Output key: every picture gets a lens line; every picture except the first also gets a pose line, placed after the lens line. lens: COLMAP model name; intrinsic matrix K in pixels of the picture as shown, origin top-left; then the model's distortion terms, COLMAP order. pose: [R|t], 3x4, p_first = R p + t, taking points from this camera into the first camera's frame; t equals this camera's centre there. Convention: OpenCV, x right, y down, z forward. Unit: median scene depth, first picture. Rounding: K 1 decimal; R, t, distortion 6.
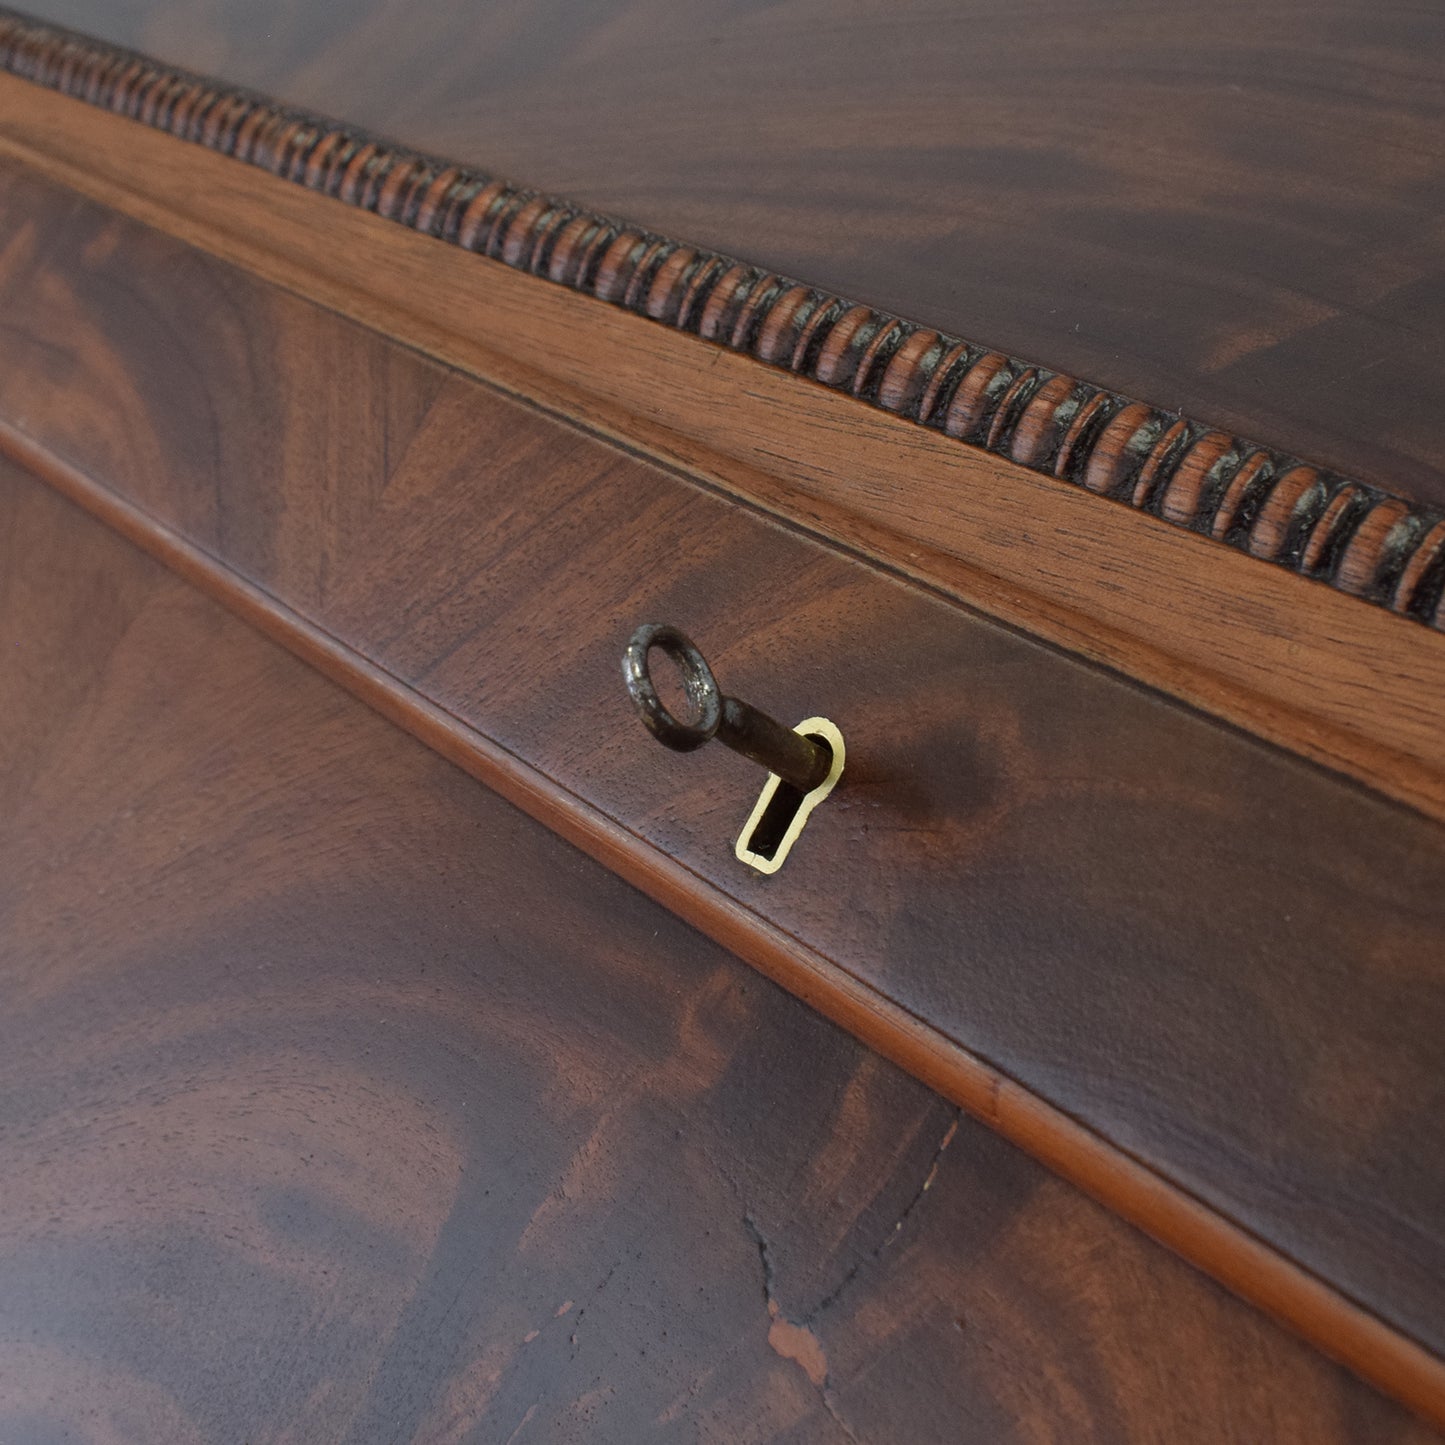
lens RADIAL K [[2462.6, 0, 722.5], [0, 2462.6, 722.5], [0, 0, 1]] dist [-0.142513, 0.088572]
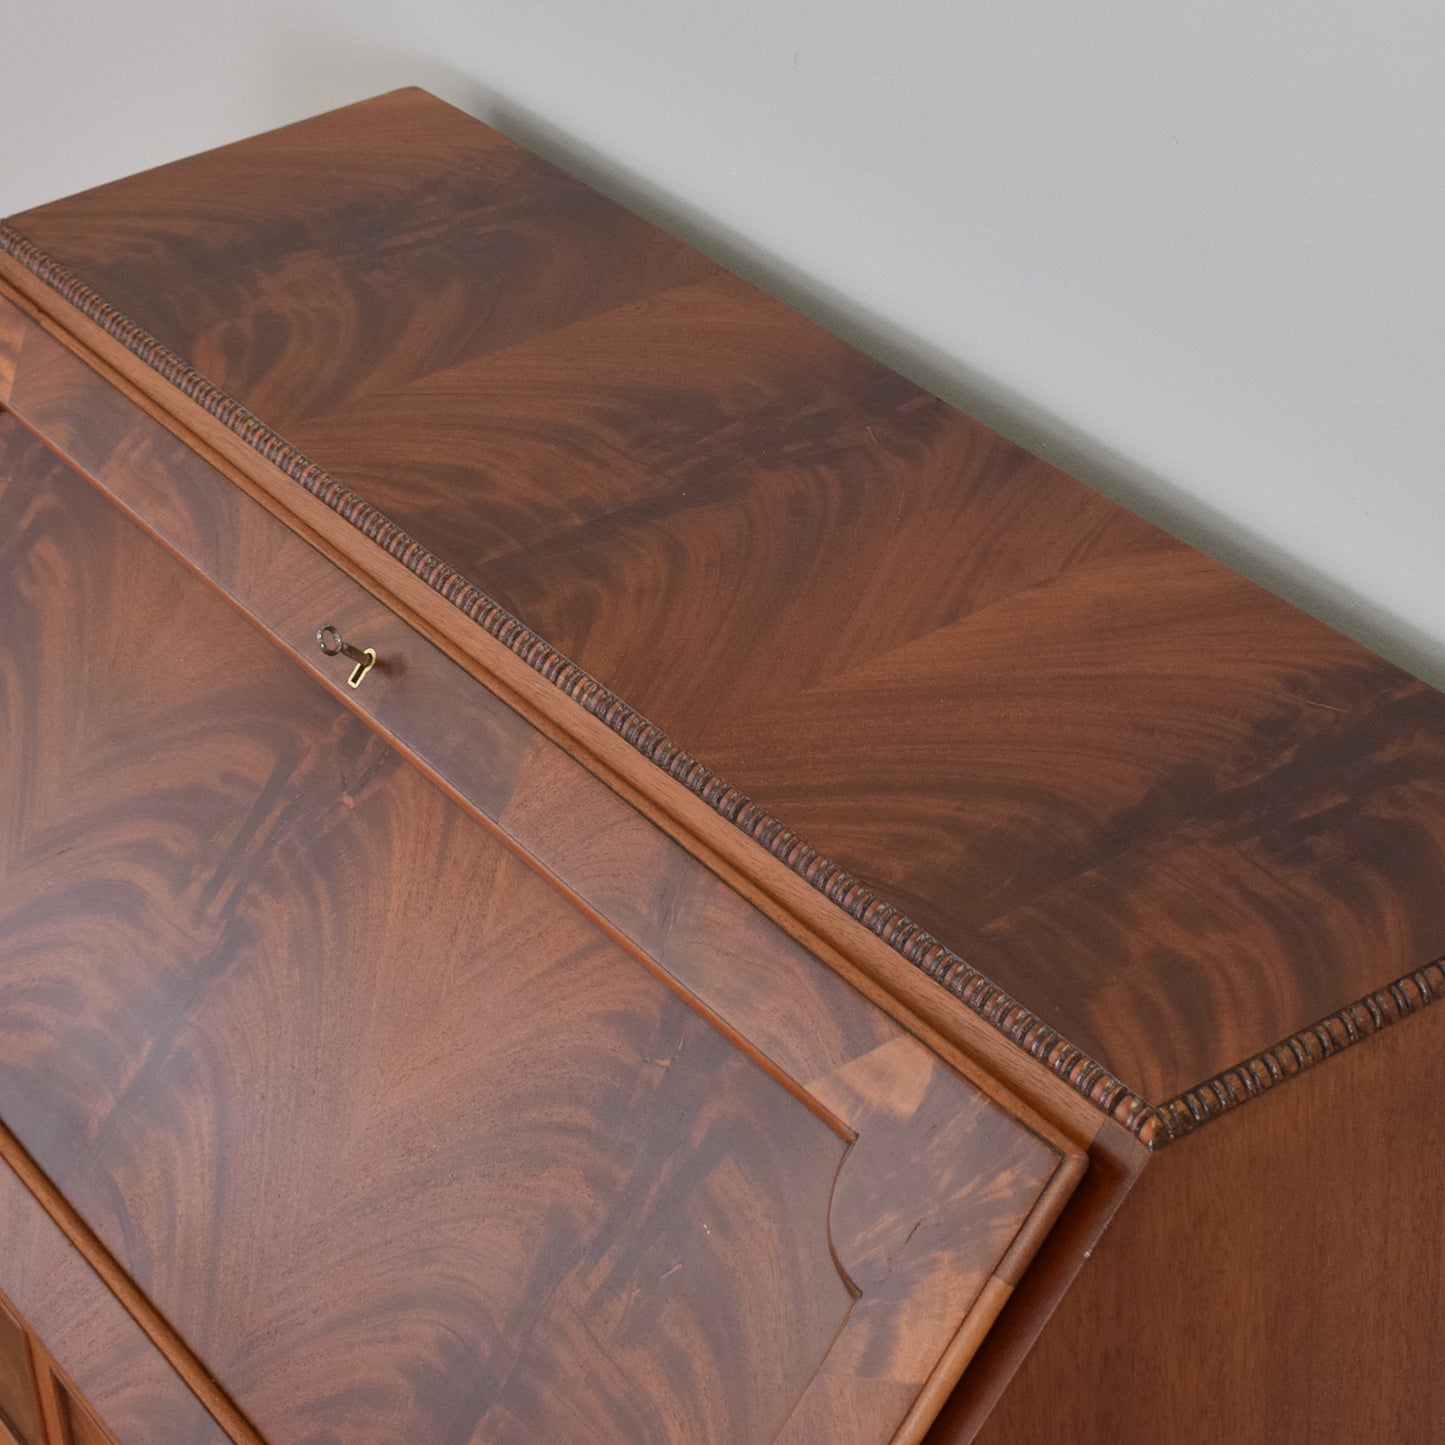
lens RADIAL K [[3643.4, 0, 722.5], [0, 3643.4, 722.5], [0, 0, 1]] dist [-0.047710, 0.351196]
pose [[0.997029, 0.066578, -0.038737, 0.711803], [-0.064703, 0.996759, 0.047794, -0.170068], [0.041793, -0.045145, 0.998106, -4.087453]]
